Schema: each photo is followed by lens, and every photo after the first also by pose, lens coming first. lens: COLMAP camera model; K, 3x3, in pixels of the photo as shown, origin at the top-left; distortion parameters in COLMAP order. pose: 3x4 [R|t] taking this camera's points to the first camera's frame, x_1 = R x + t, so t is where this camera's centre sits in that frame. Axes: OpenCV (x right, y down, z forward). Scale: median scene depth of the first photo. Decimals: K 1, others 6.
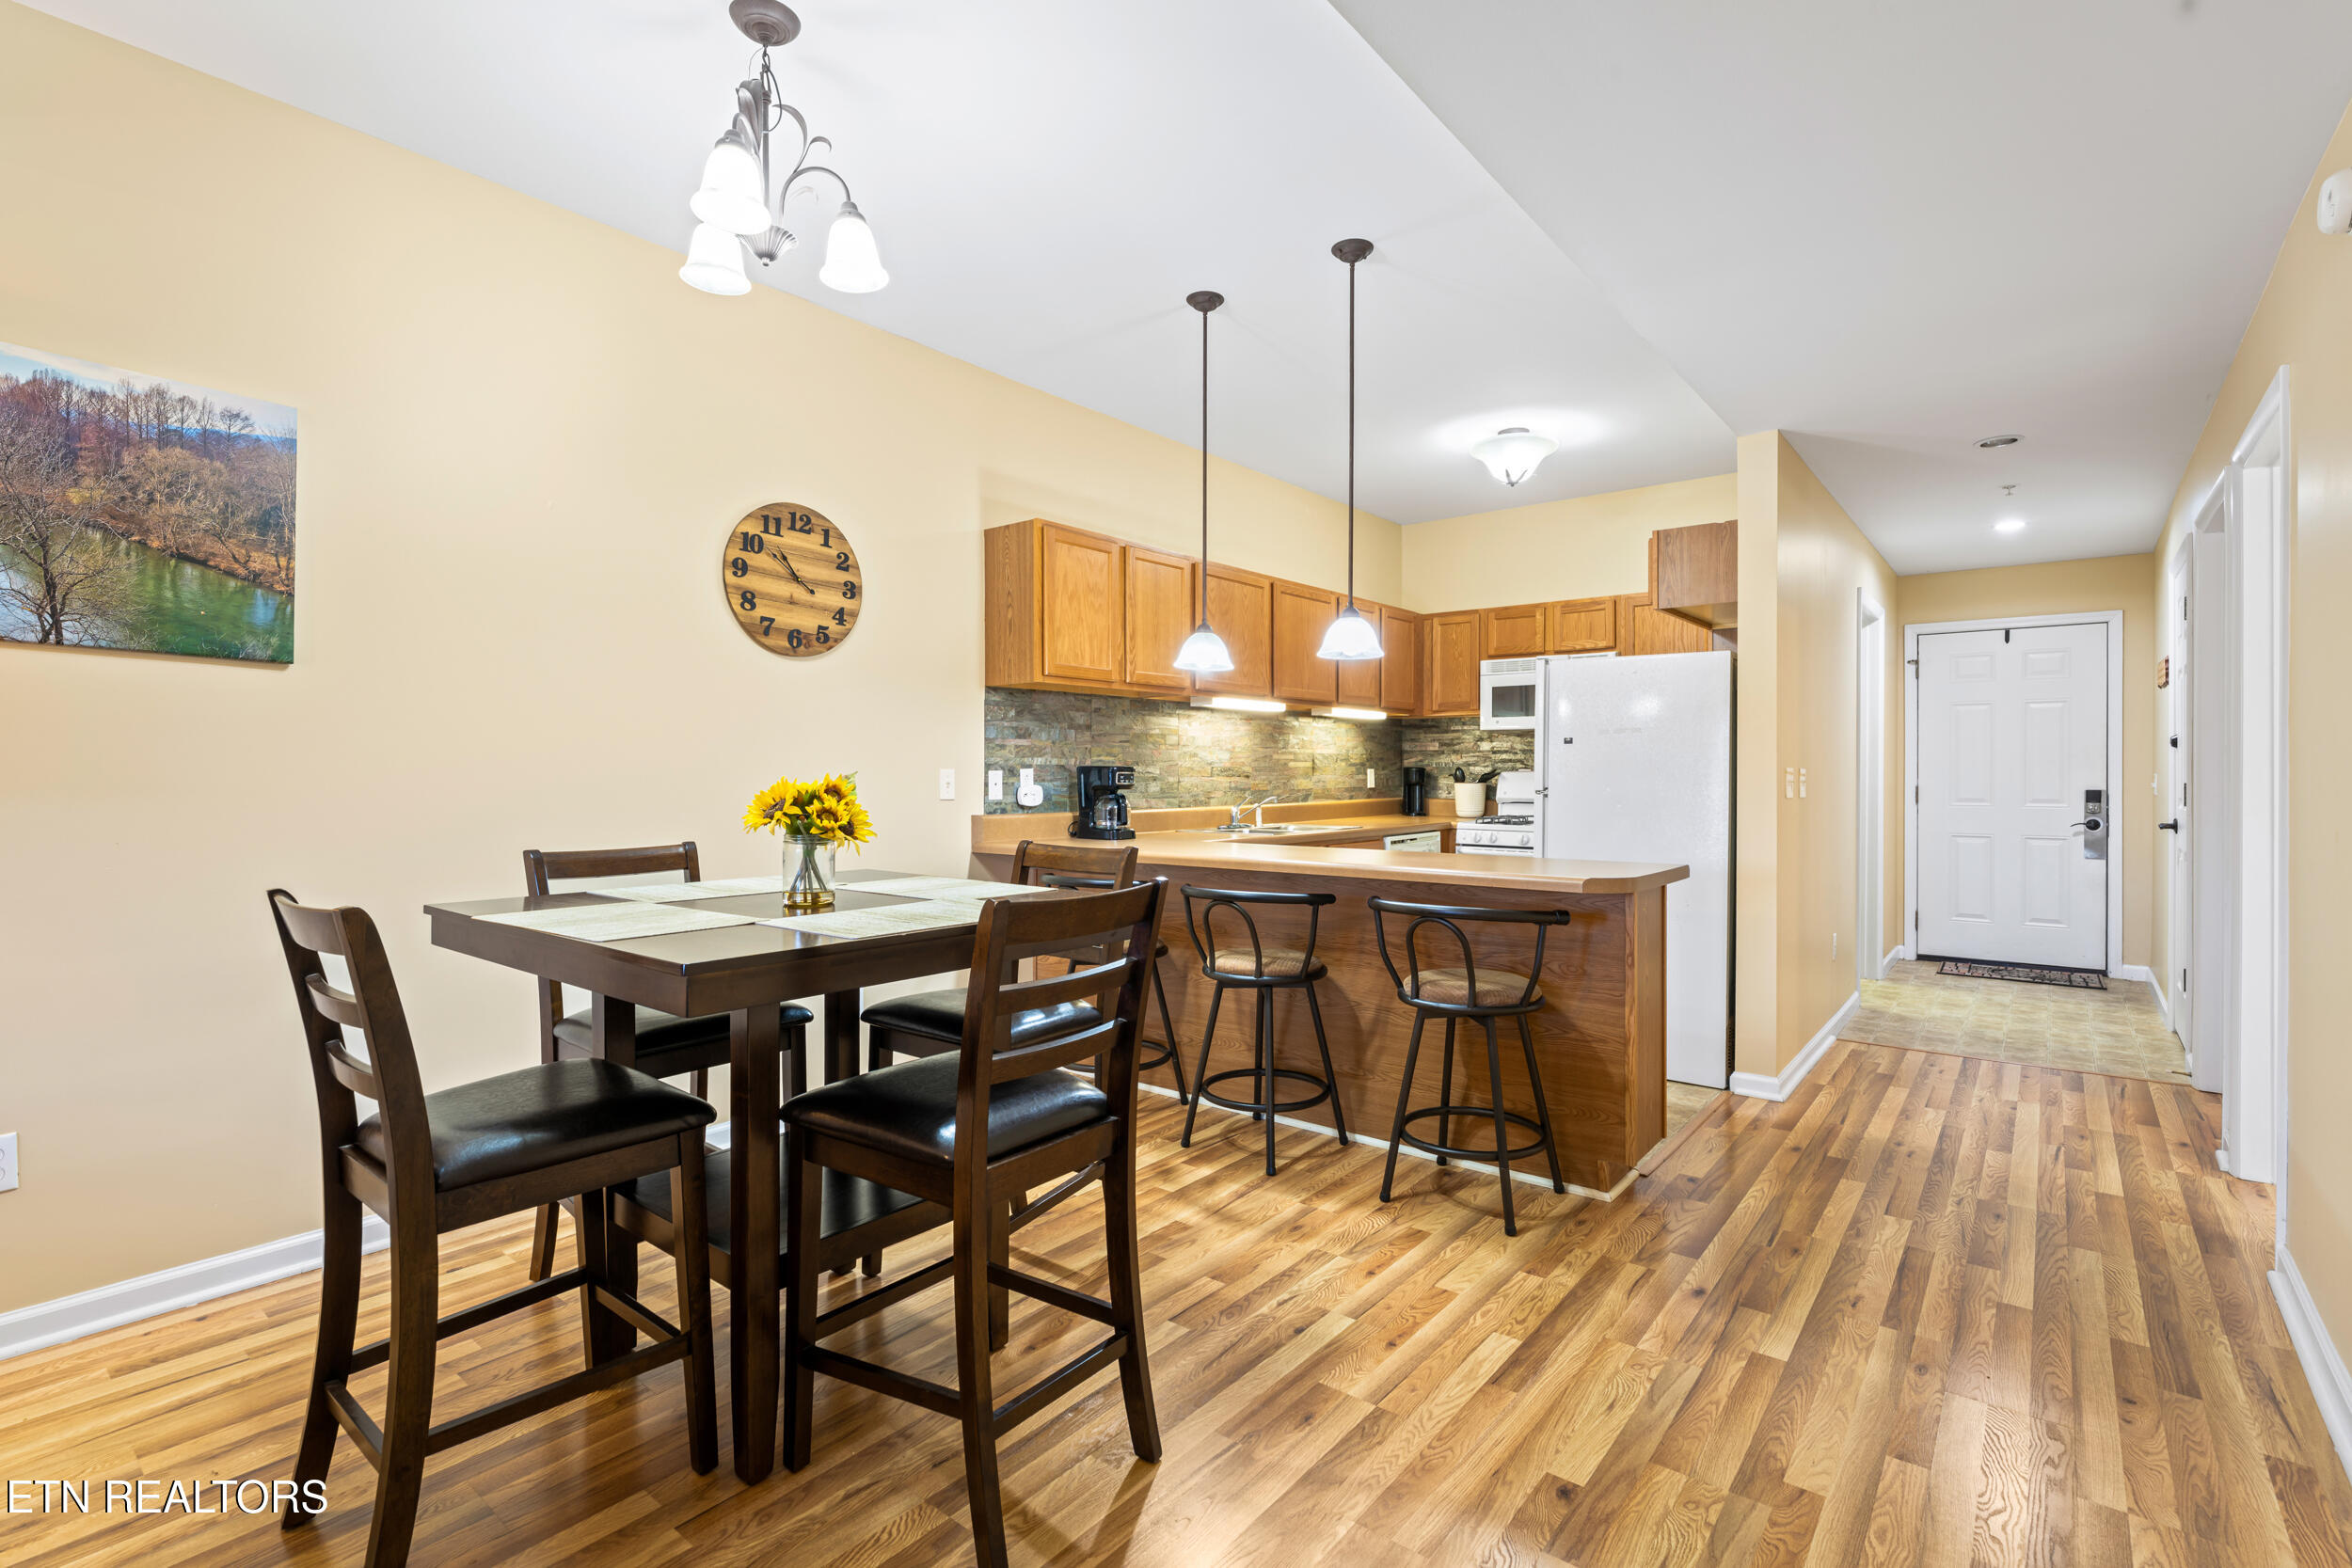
lens RADIAL K [[1080.1, 0, 1176.0], [0, 1080.1, 784.0], [0, 0, 1]] dist [-0.001072, -0.000143]
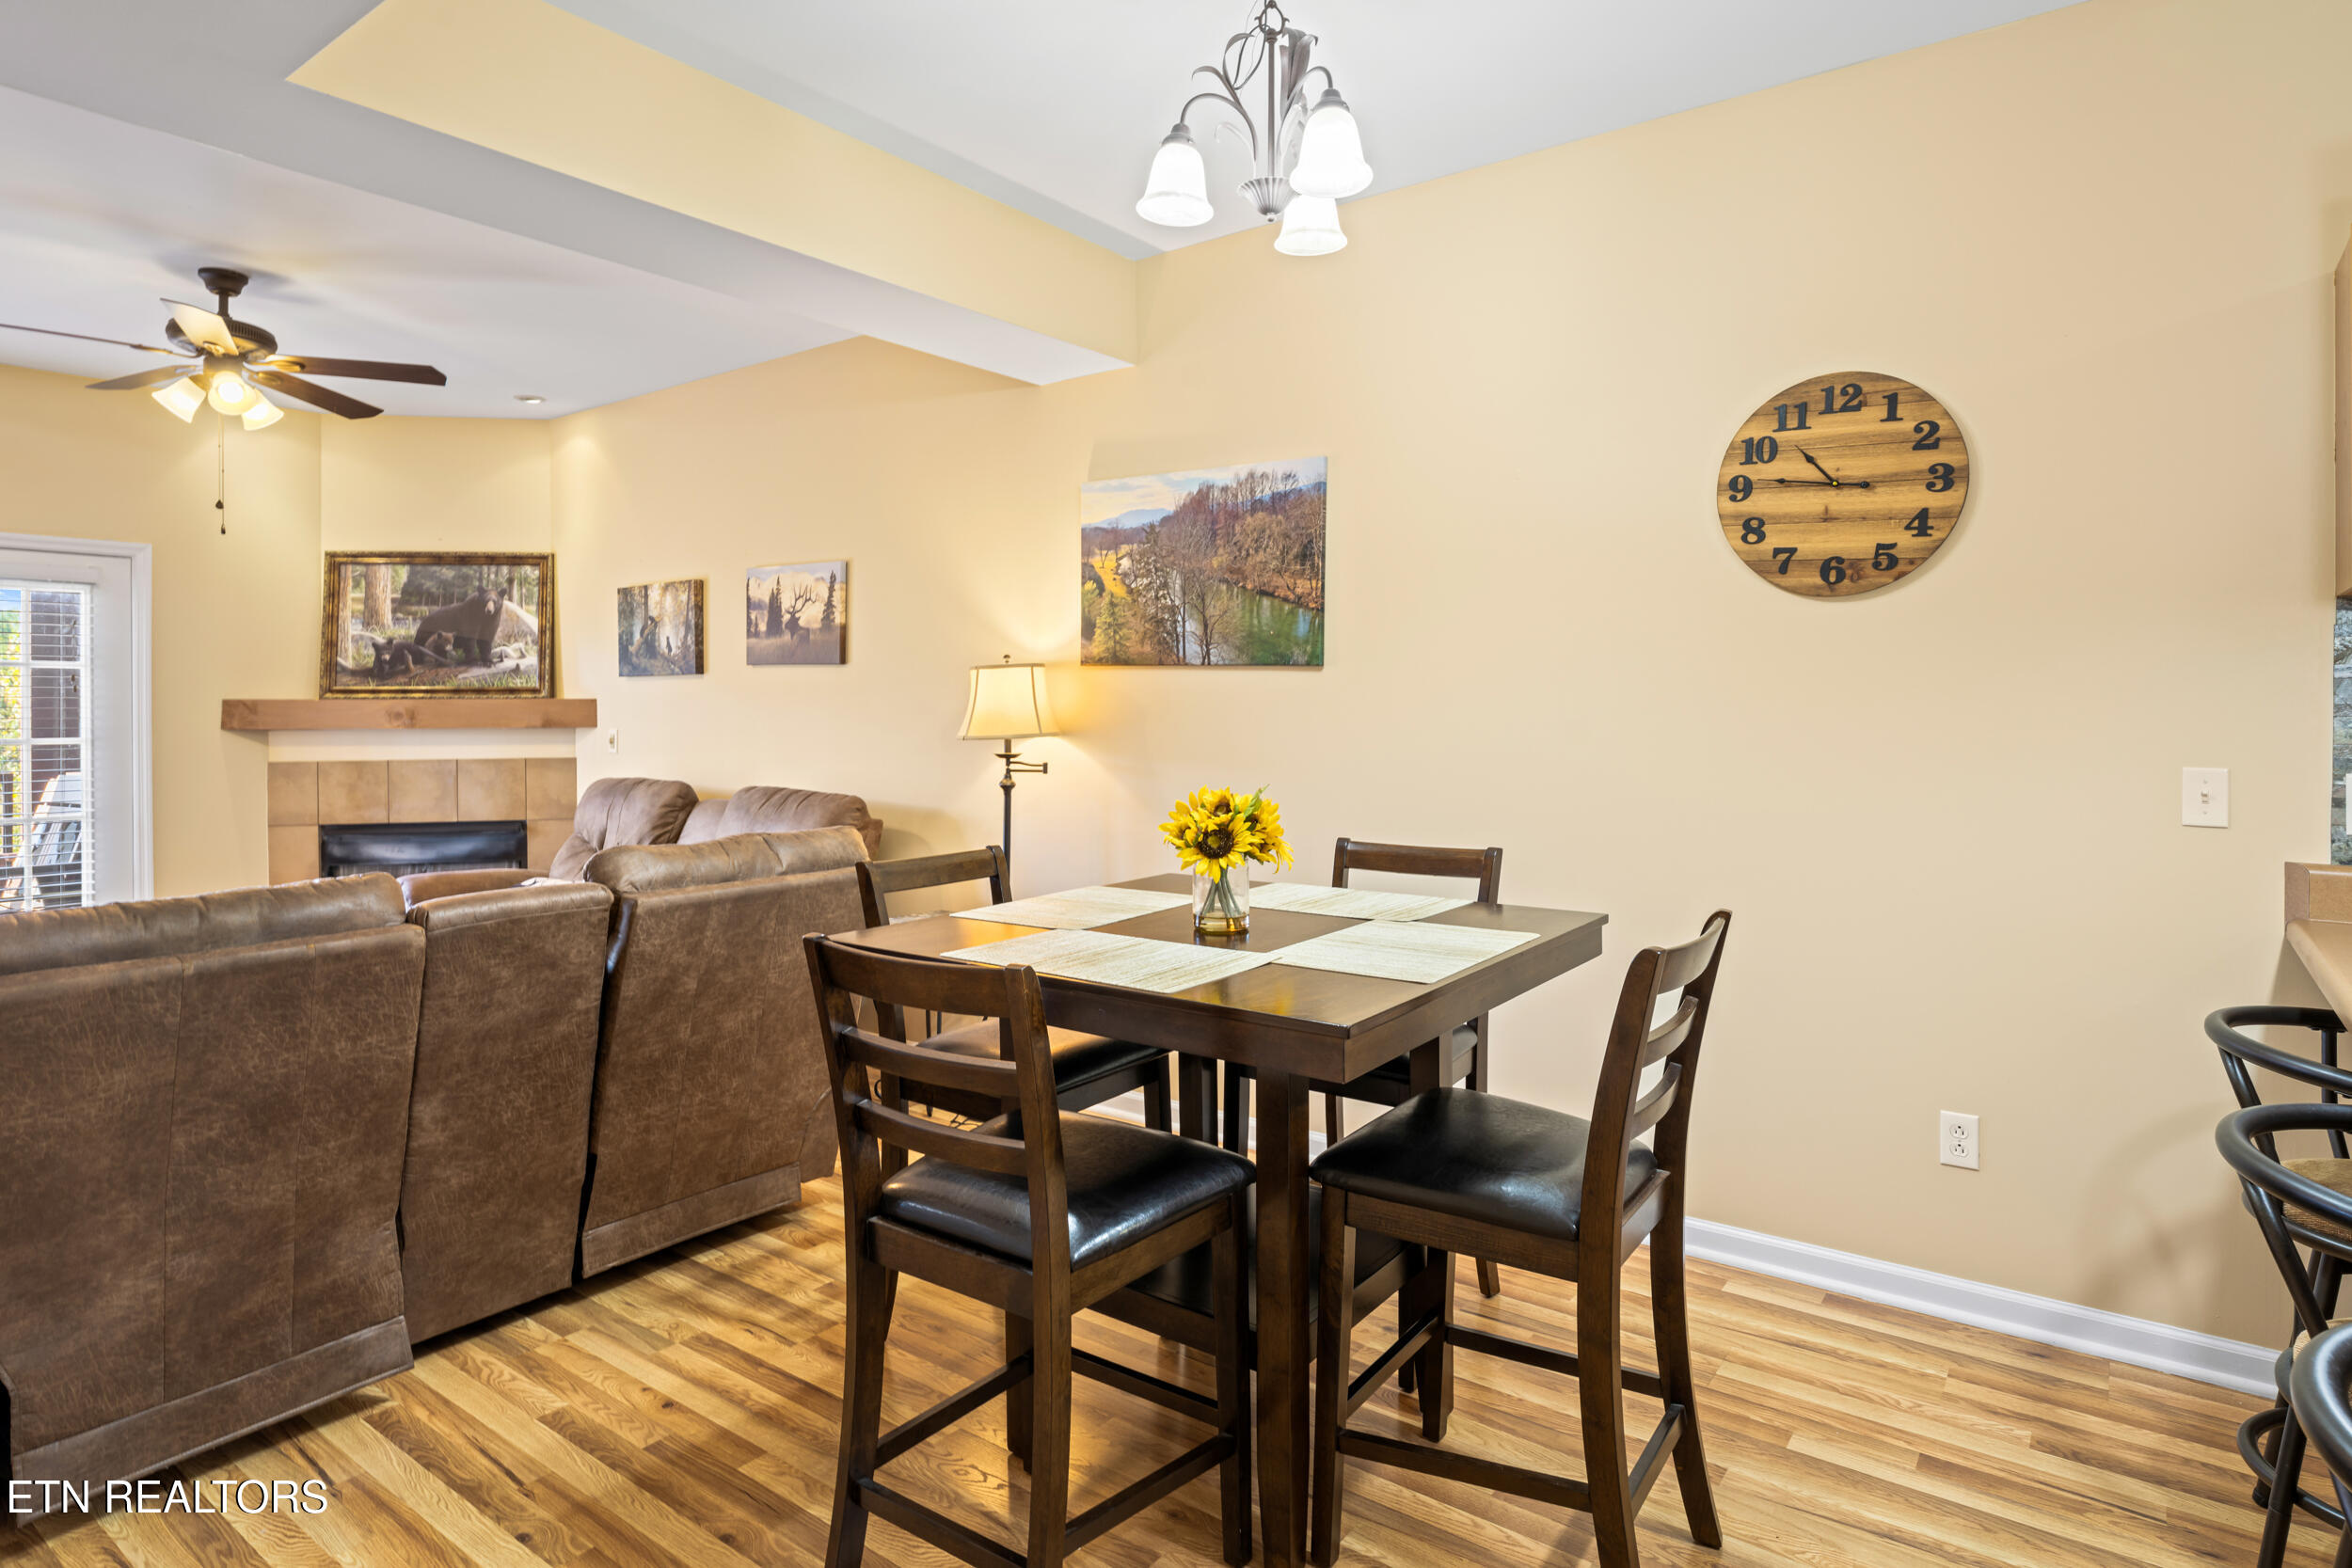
lens RADIAL K [[1225.9, 0, 1177.5], [0, 1225.9, 710.3], [0, 0, 1]] dist [-0.000614, 0.000120]
pose [[0.059717, 0.003916, -0.998208, 0.289828], [-0.006255, 0.999974, 0.003548, -0.033692], [0.998196, 0.006032, 0.059740, 0.392961]]
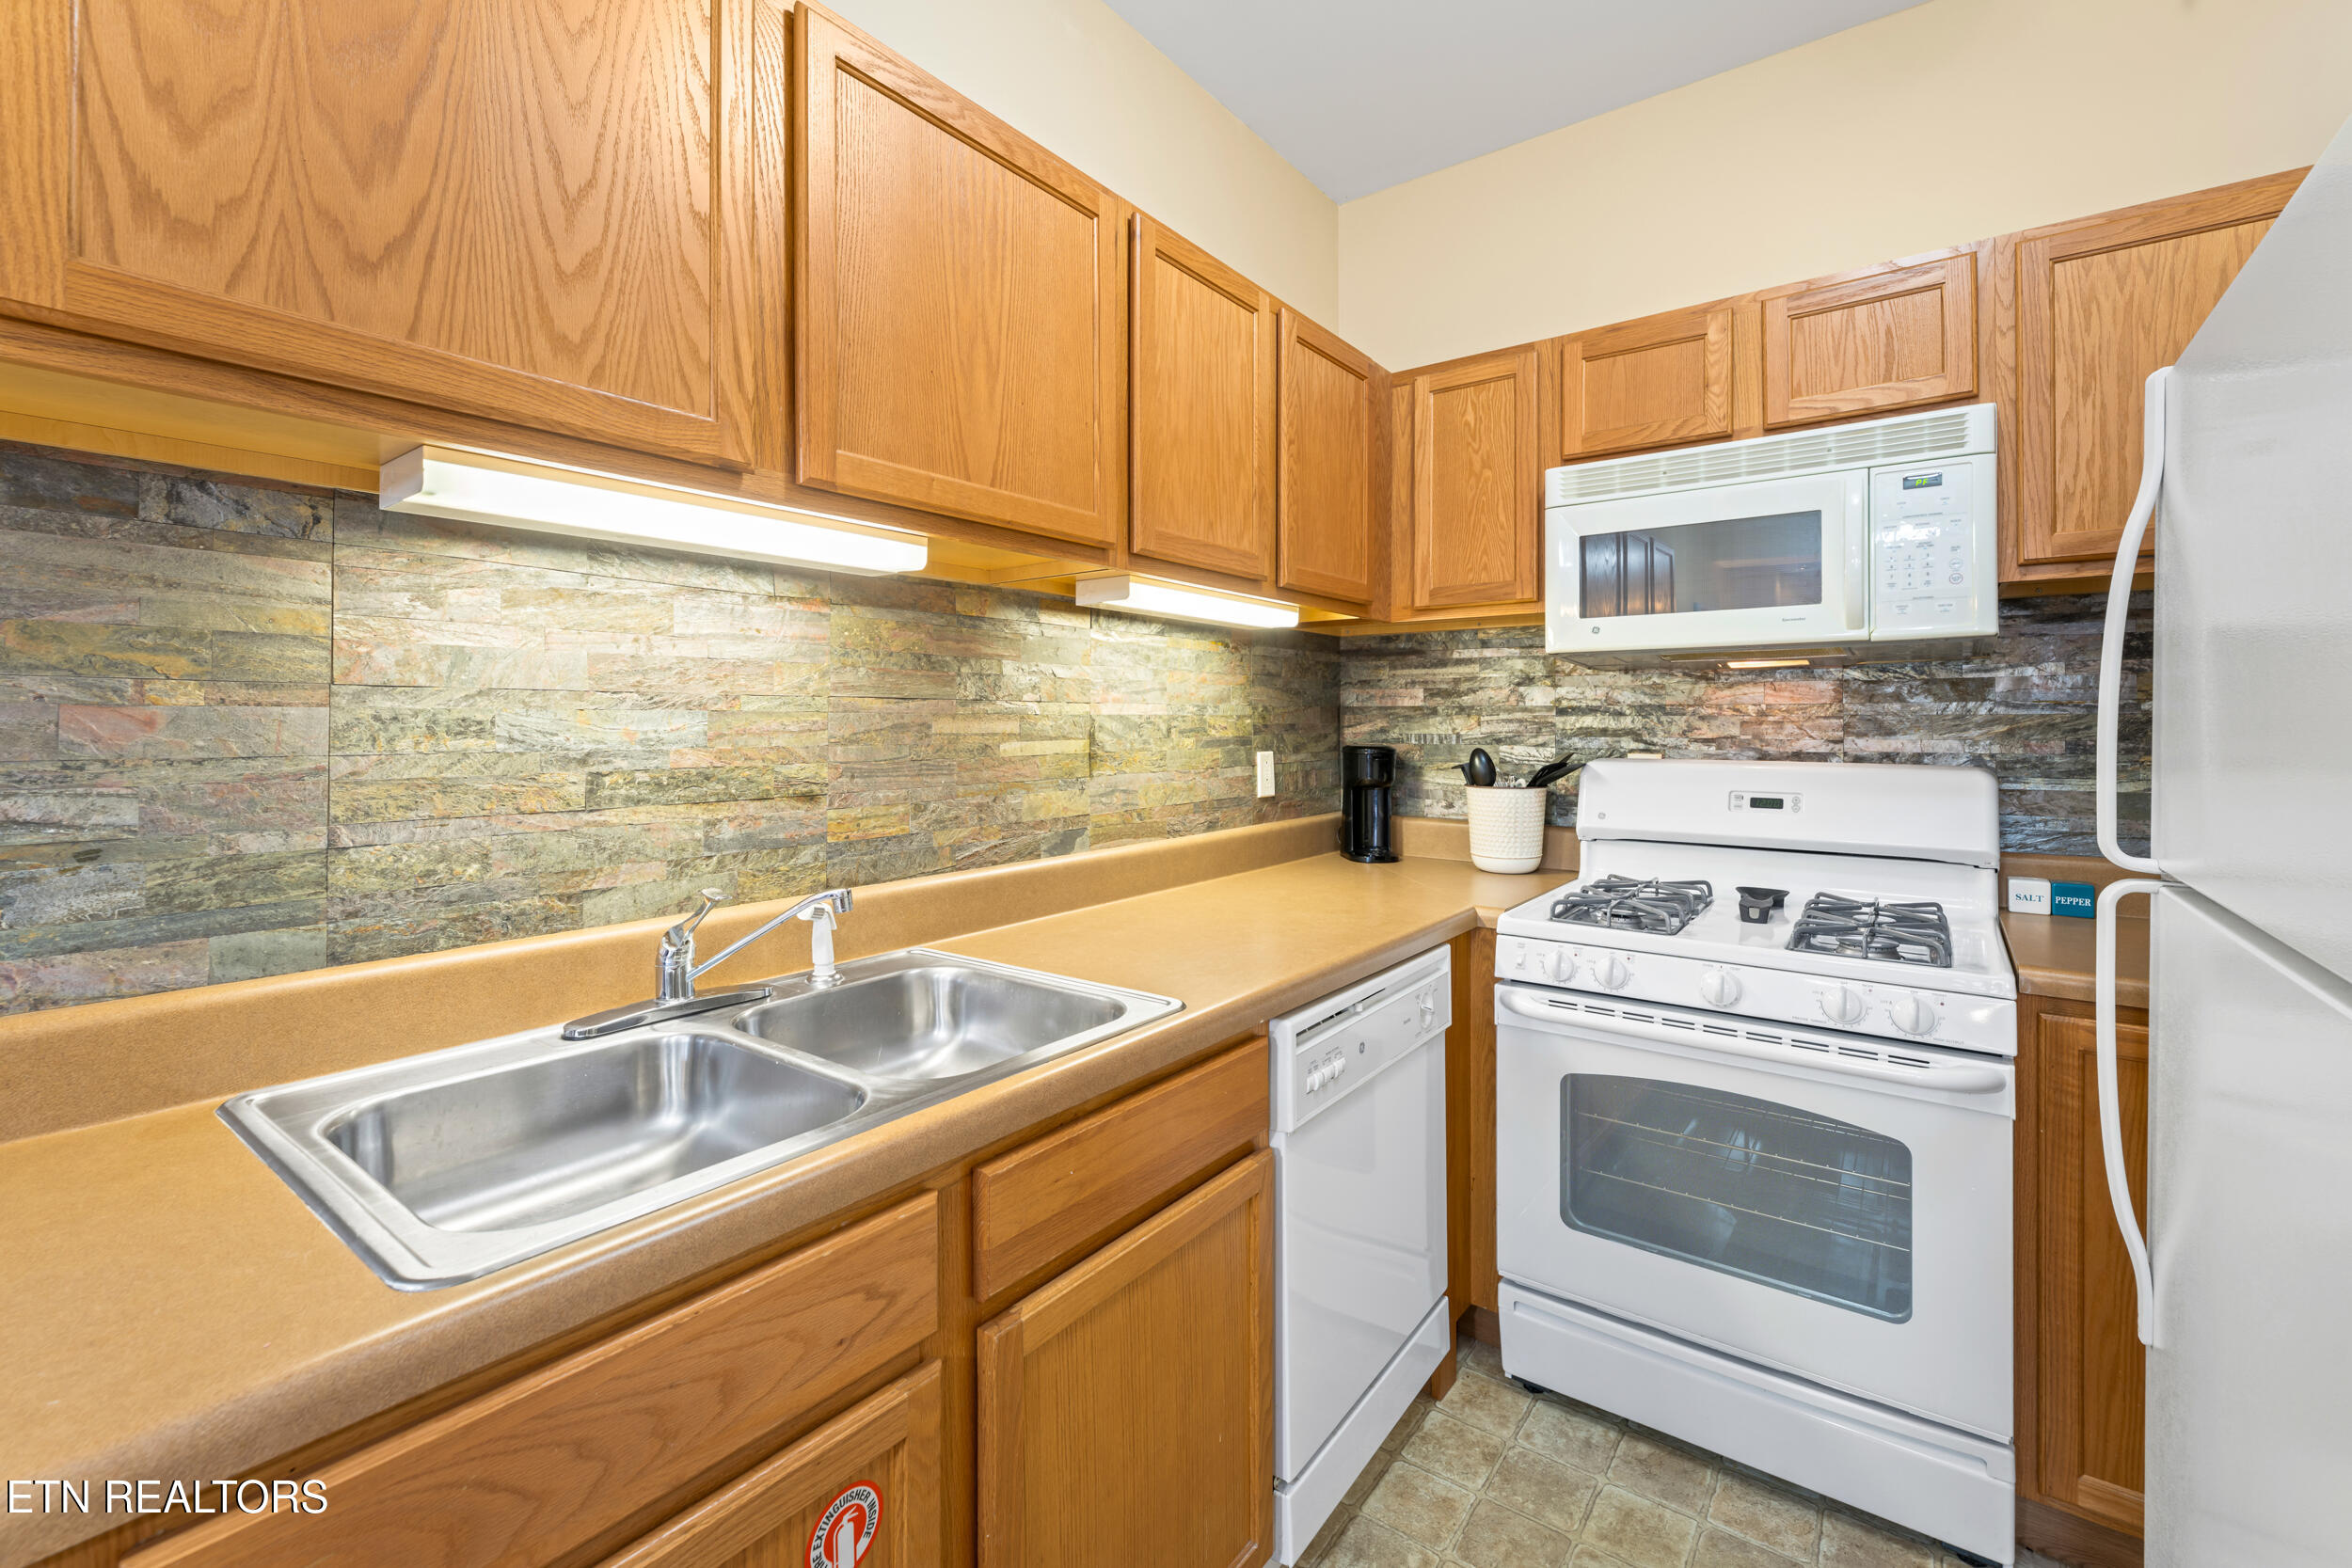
lens RADIAL K [[999.7, 0, 1177.8], [0, 999.7, 719.9], [0, 0, 1]] dist [0.001254, -0.000056]
pose [[0.999221, 0.000781, 0.039460, 0.177081], [-0.000166, 0.999878, -0.015591, -0.026890], [-0.039468, 0.015573, 0.999099, 0.829826]]
